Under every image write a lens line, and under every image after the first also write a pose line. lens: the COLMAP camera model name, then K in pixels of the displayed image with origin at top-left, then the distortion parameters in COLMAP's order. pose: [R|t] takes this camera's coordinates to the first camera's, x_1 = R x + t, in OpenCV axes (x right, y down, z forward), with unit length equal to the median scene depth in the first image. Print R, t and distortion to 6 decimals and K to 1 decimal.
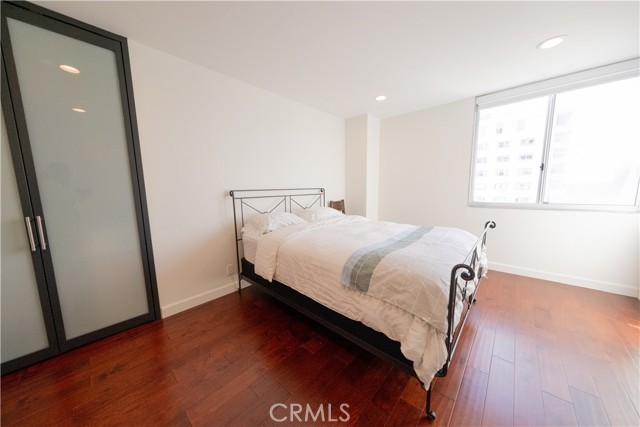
lens RADIAL K [[216.8, 0, 311.4], [0, 216.8, 214.1], [0, 0, 1]] dist [-0.000097, 0.000057]
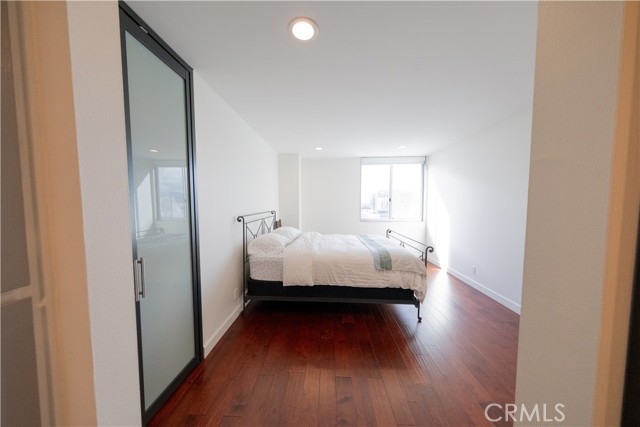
lens RADIAL K [[216.8, 0, 311.4], [0, 216.8, 214.1], [0, 0, 1]] dist [-0.000097, 0.000057]
pose [[0.768402, -0.022459, 0.639573, -0.850000], [0.068354, 0.996547, -0.047128, -0.051409], [-0.636306, 0.079930, 0.767284, -0.041321]]
